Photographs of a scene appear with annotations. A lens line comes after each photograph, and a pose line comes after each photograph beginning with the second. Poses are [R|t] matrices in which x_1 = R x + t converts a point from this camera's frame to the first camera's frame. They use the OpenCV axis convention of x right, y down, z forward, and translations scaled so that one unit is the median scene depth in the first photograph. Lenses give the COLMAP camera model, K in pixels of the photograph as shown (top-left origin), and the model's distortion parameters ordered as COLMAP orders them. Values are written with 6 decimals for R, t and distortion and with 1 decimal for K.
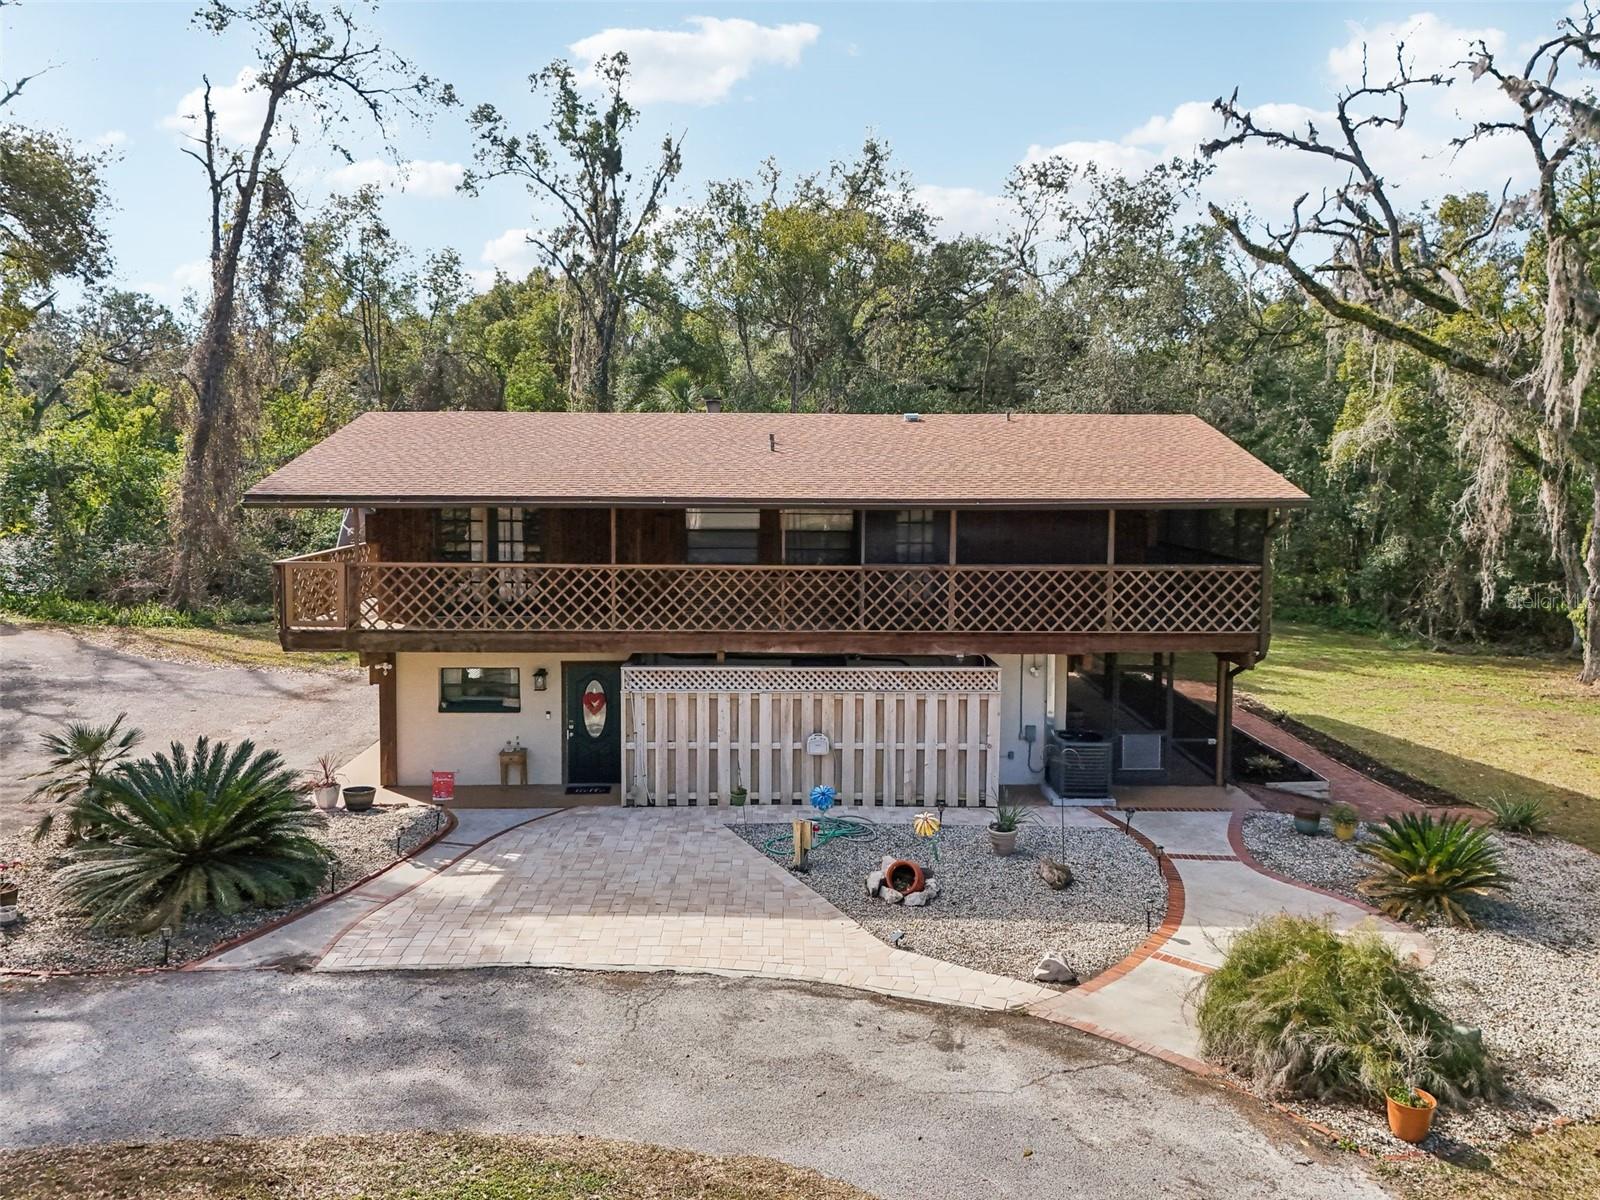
lens RADIAL K [[1213.7, 0, 796.8], [0, 1213.7, 553.6], [0, 0, 1]] dist [0.034957, -0.010362]
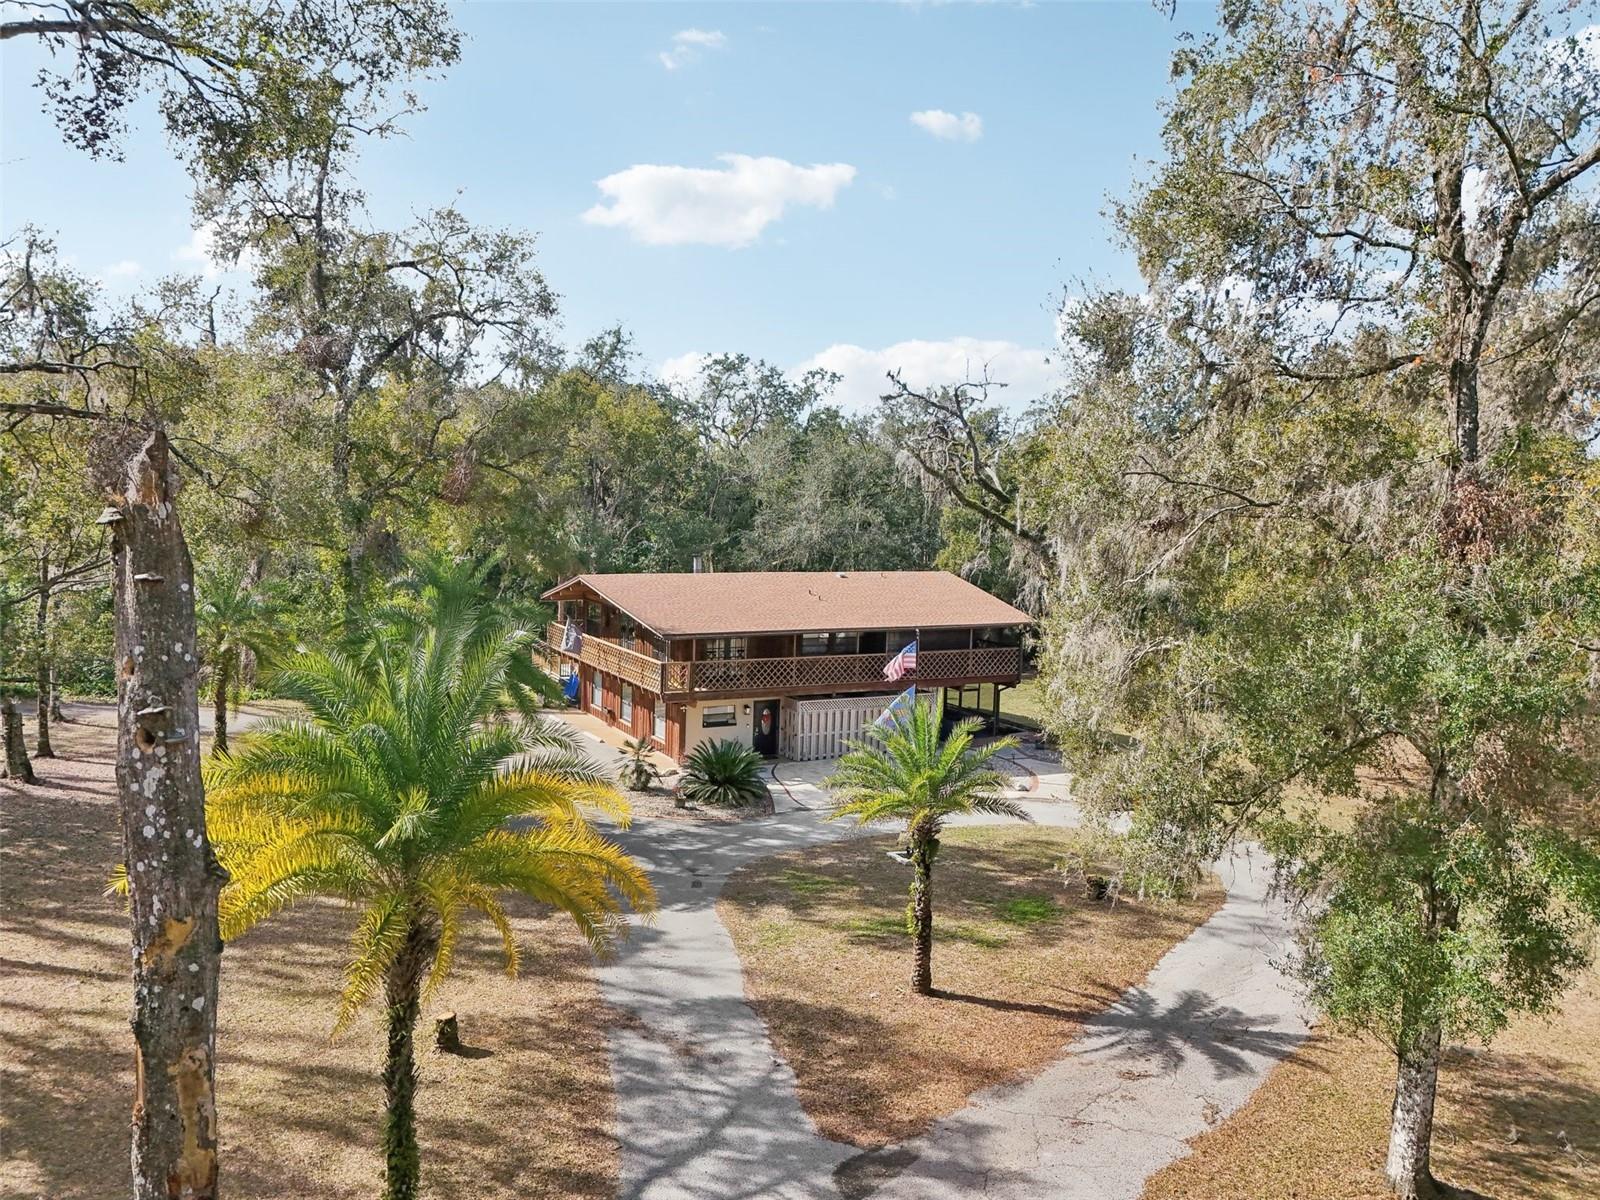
lens RADIAL K [[1193.6, 0, 797.2], [0, 1193.6, 594.0], [0, 0, 1]] dist [0.031391, -0.008418]
pose [[0.889545, -0.016914, 0.456535, -1.182468], [0.011074, 0.999819, 0.015465, -0.146756], [-0.456714, -0.008701, 0.889571, -1.022976]]
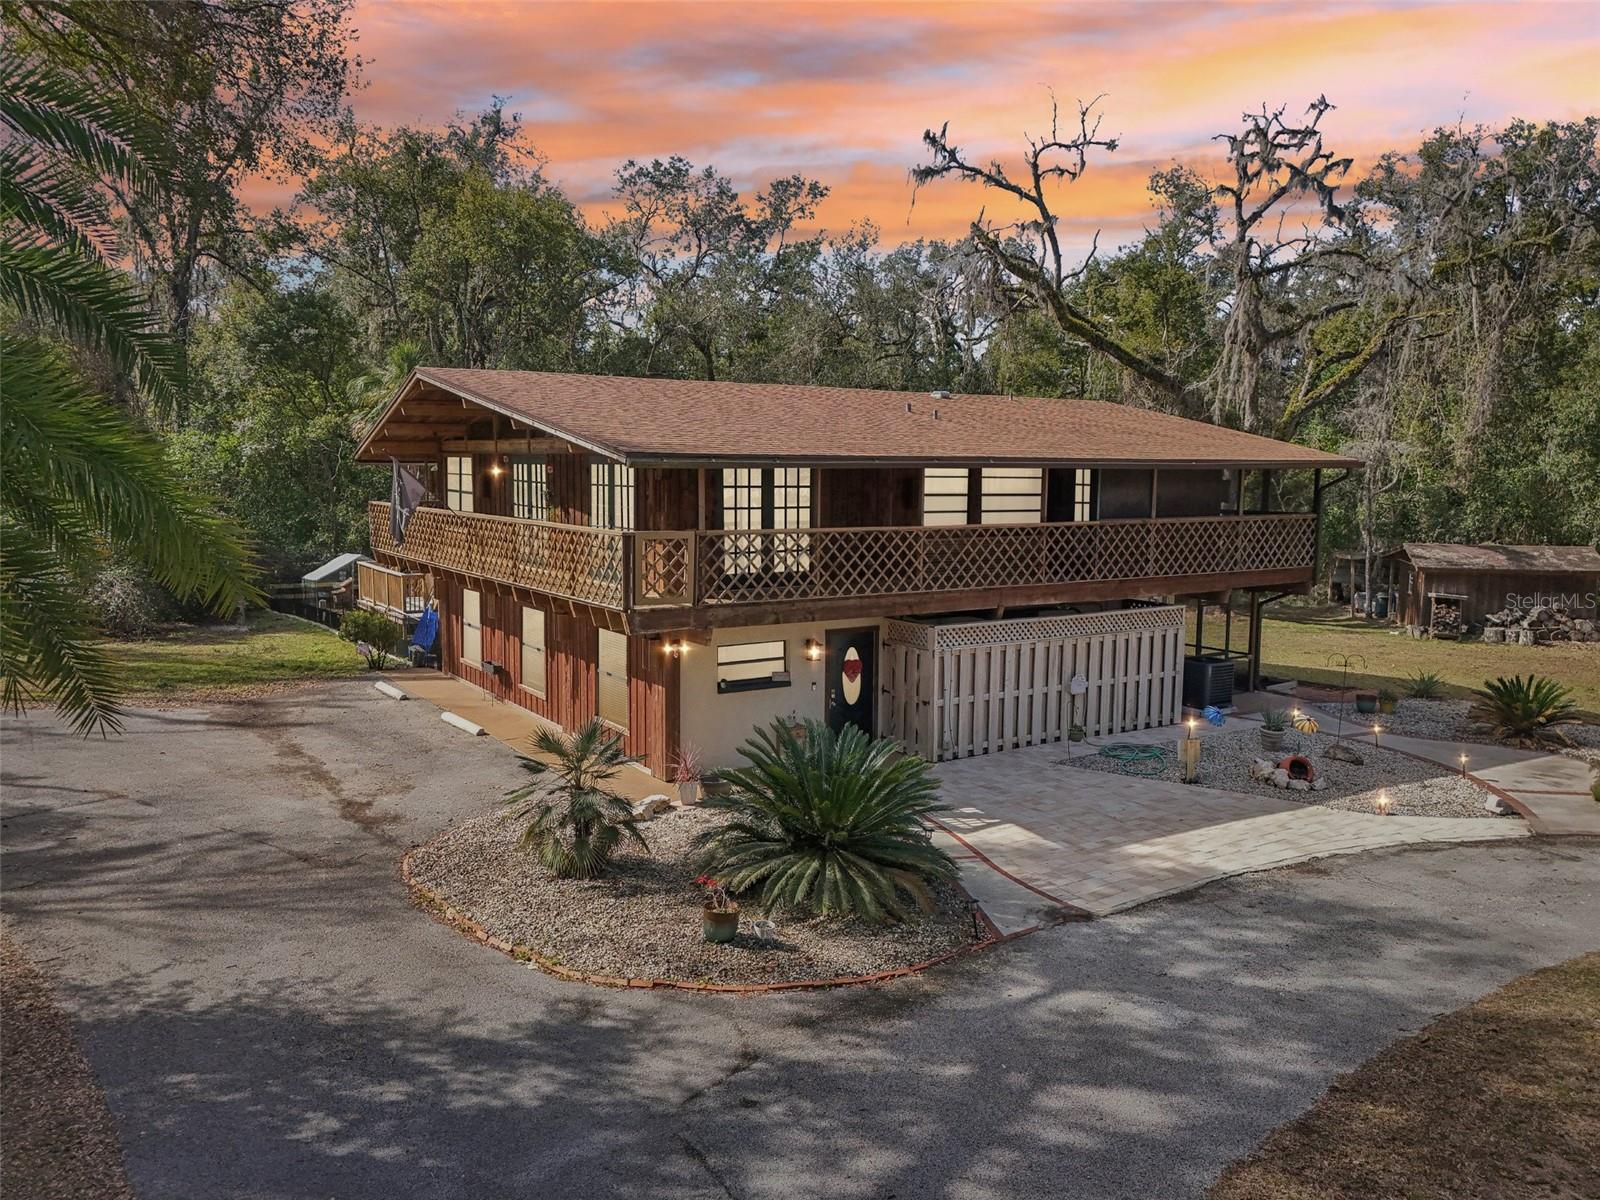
lens RADIAL K [[1193.6, 0, 797.2], [0, 1193.6, 594.0], [0, 0, 1]] dist [0.031391, -0.008418]
pose [[0.846362, -0.054630, 0.529799, -0.769803], [0.037315, 0.998364, 0.043335, 0.017985], [-0.531299, -0.016908, 0.847016, 0.210032]]
